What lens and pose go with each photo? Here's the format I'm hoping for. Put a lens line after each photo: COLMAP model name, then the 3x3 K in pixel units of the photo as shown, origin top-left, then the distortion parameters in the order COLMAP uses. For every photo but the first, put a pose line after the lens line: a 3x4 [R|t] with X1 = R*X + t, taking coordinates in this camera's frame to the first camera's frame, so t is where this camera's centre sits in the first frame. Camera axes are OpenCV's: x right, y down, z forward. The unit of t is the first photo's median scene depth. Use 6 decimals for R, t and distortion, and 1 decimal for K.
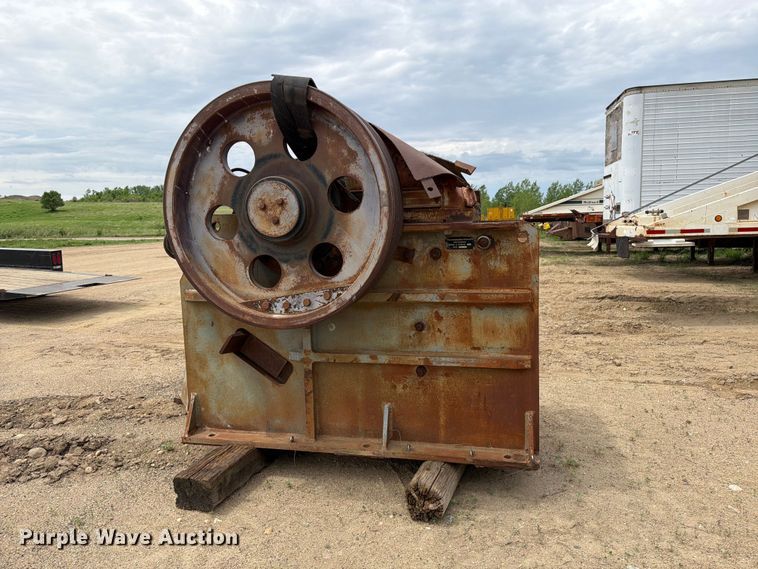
lens RADIAL K [[535.1, 0, 379.0], [0, 535.1, 284.5], [0, 0, 1]] dist [0.076085, -0.107289]
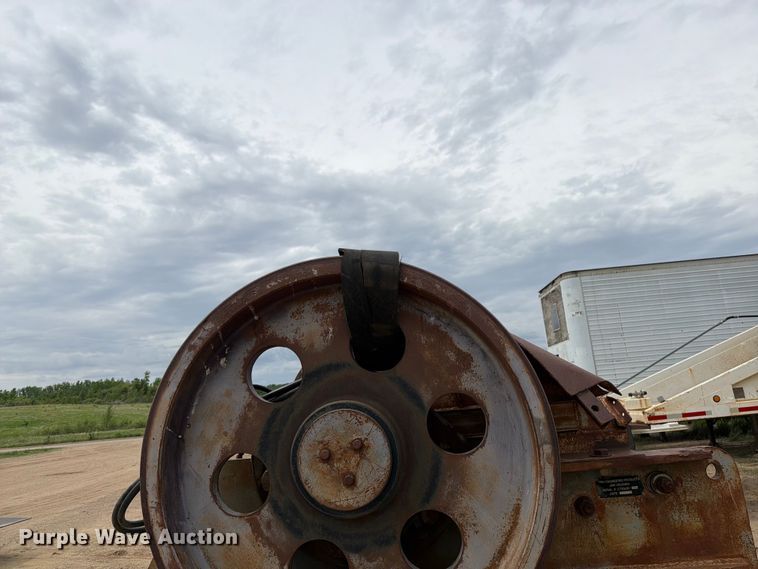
lens RADIAL K [[535.1, 0, 379.0], [0, 535.1, 284.5], [0, 0, 1]] dist [0.076085, -0.107289]
pose [[0.986565, -0.024064, 0.161587, -0.130627], [0.076361, 0.942320, -0.325888, -0.065556], [-0.144425, 0.333848, 0.931497, 0.204009]]
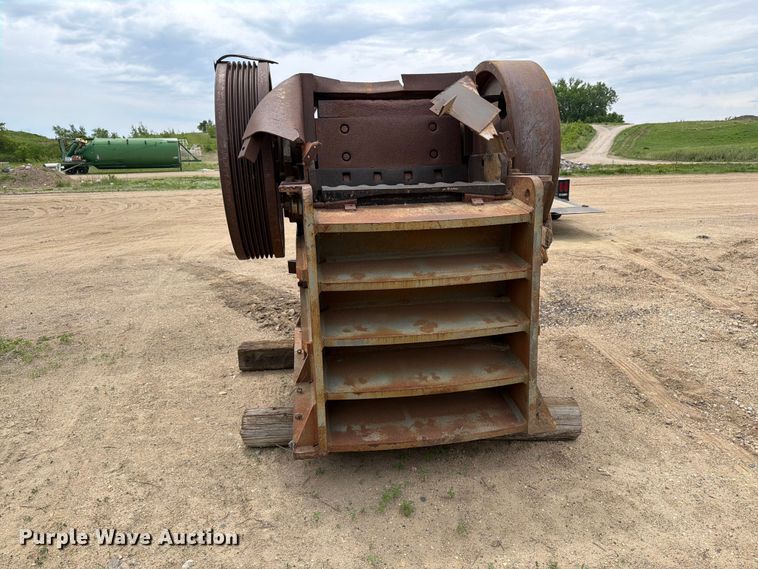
lens RADIAL K [[535.1, 0, 379.0], [0, 535.1, 284.5], [0, 0, 1]] dist [0.076085, -0.107289]
pose [[0.382210, 0.221898, -0.897038, 0.603528], [-0.093443, 0.975046, 0.201380, -0.078869], [0.919339, 0.006853, 0.393407, 0.411342]]
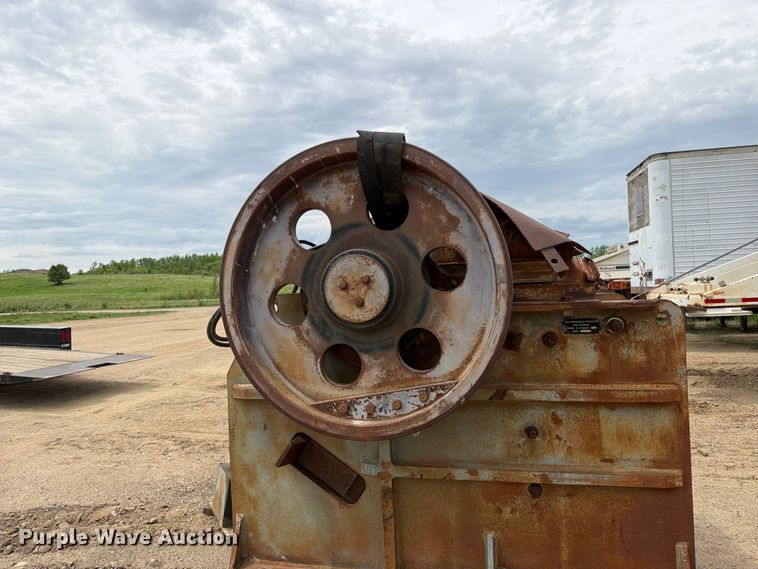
lens RADIAL K [[535.1, 0, 379.0], [0, 535.1, 284.5], [0, 0, 1]] dist [0.076085, -0.107289]
pose [[0.999895, -0.014089, -0.003300, -0.084190], [0.013568, 0.992110, -0.124633, -0.023932], [0.005029, 0.124575, 0.992197, 0.103954]]
